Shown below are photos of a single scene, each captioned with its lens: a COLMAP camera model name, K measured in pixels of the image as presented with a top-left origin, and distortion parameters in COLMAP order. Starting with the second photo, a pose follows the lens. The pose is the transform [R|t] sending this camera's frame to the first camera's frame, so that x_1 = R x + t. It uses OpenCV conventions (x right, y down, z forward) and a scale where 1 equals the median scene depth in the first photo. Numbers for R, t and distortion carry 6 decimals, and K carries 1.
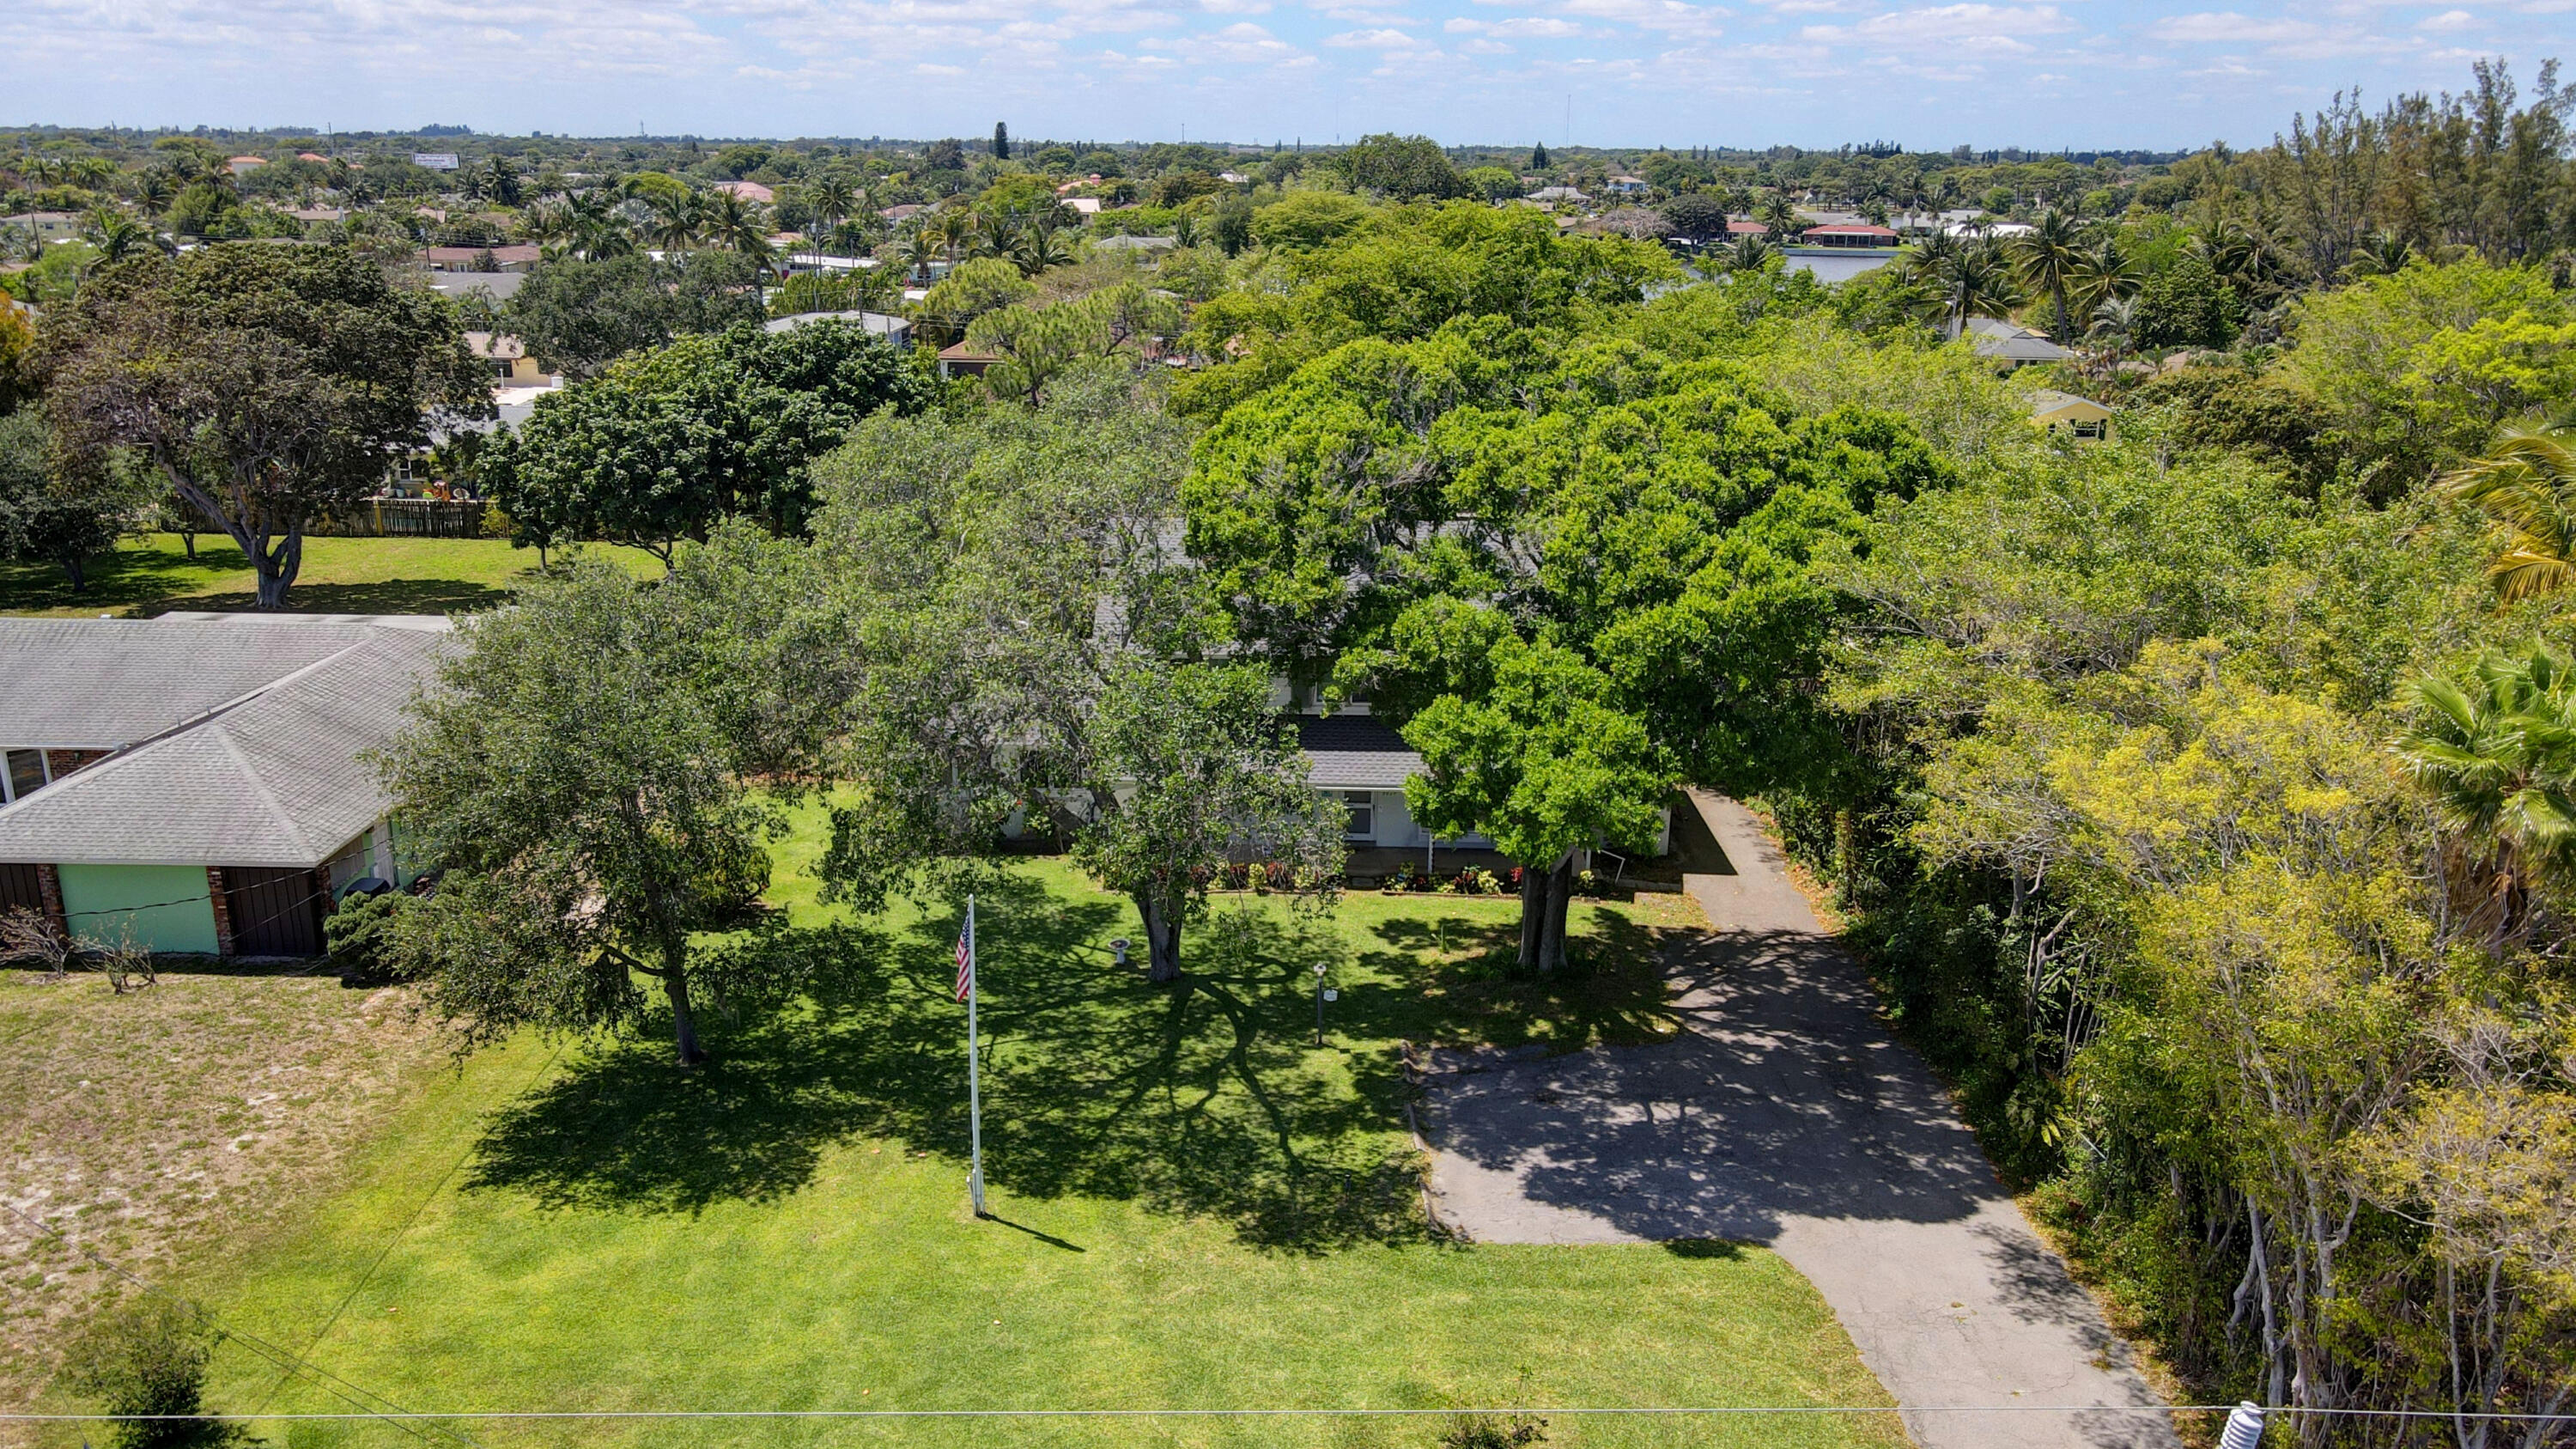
lens RADIAL K [[1912.8, 0, 1288.0], [0, 1912.8, 724.5], [0, 0, 1]] dist [0.009519, 0.010230]
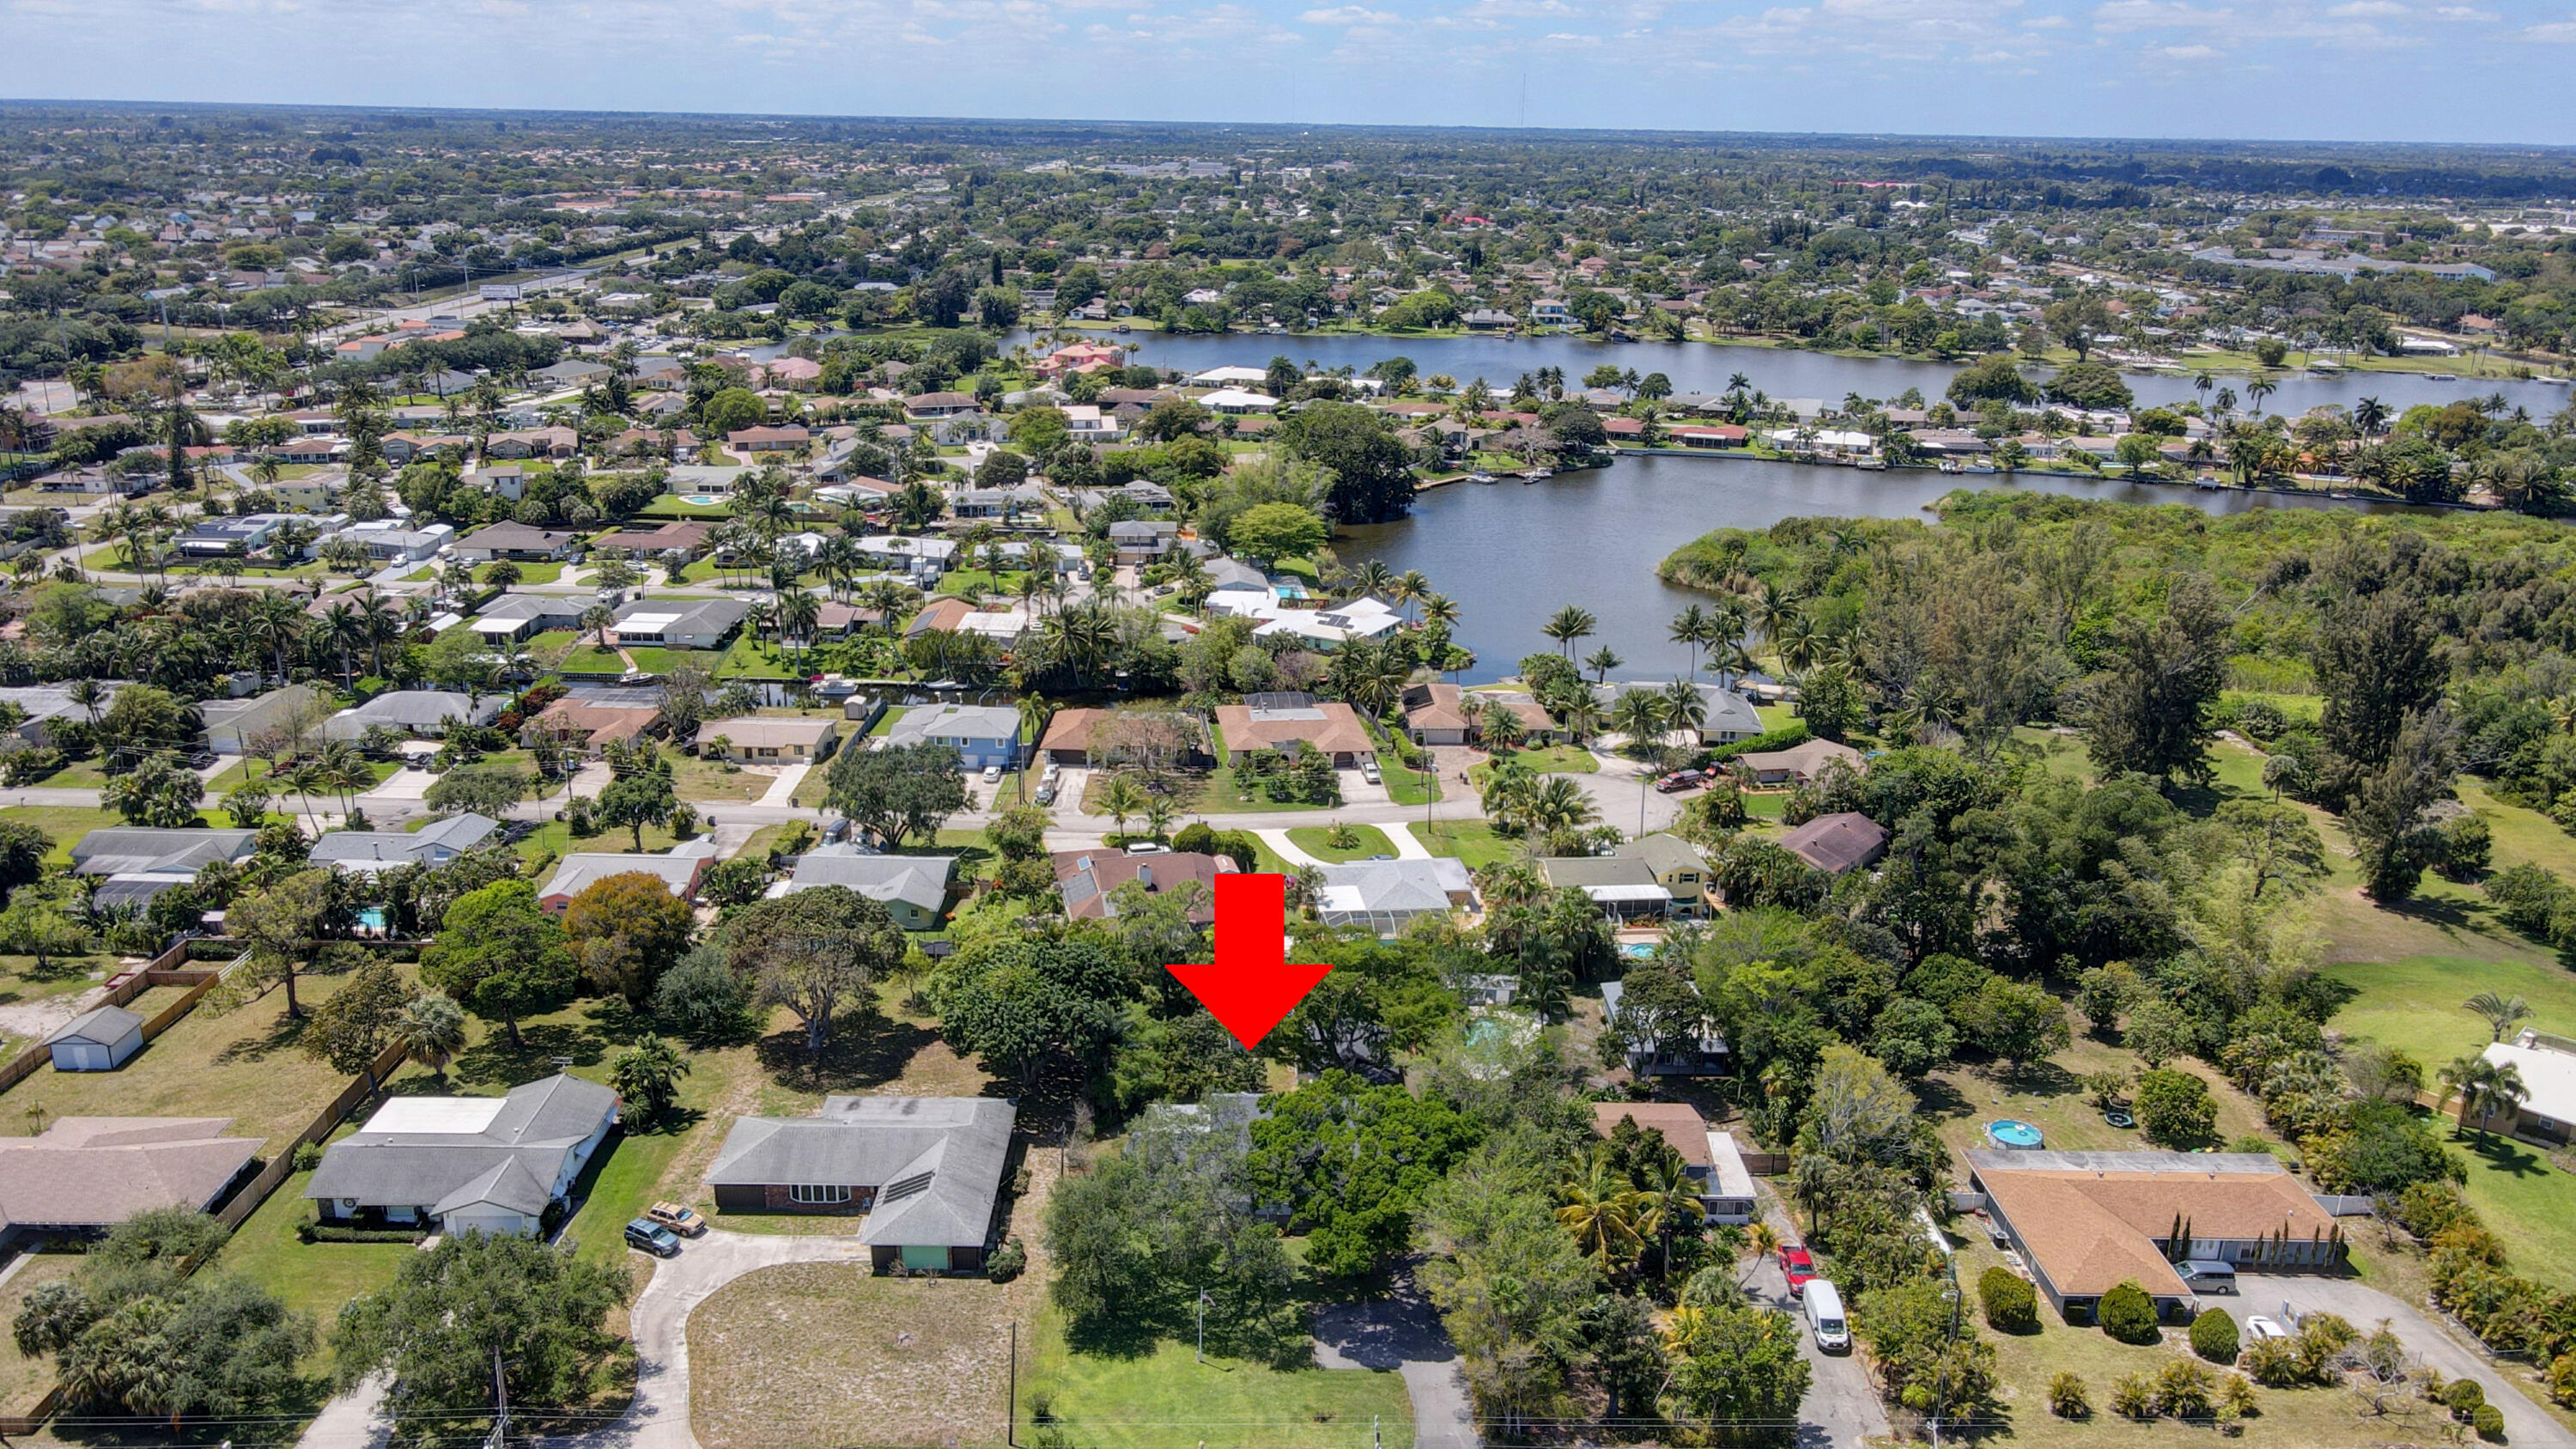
lens RADIAL K [[1894.6, 0, 1281.1], [0, 1894.6, 764.5], [0, 0, 1]] dist [-0.000731, 0.025959]
pose [[0.999822, -0.000579, 0.018865, -0.064852], [-0.000082, 0.999387, 0.035007, -1.048819], [-0.018874, -0.035003, 0.999209, -2.704222]]
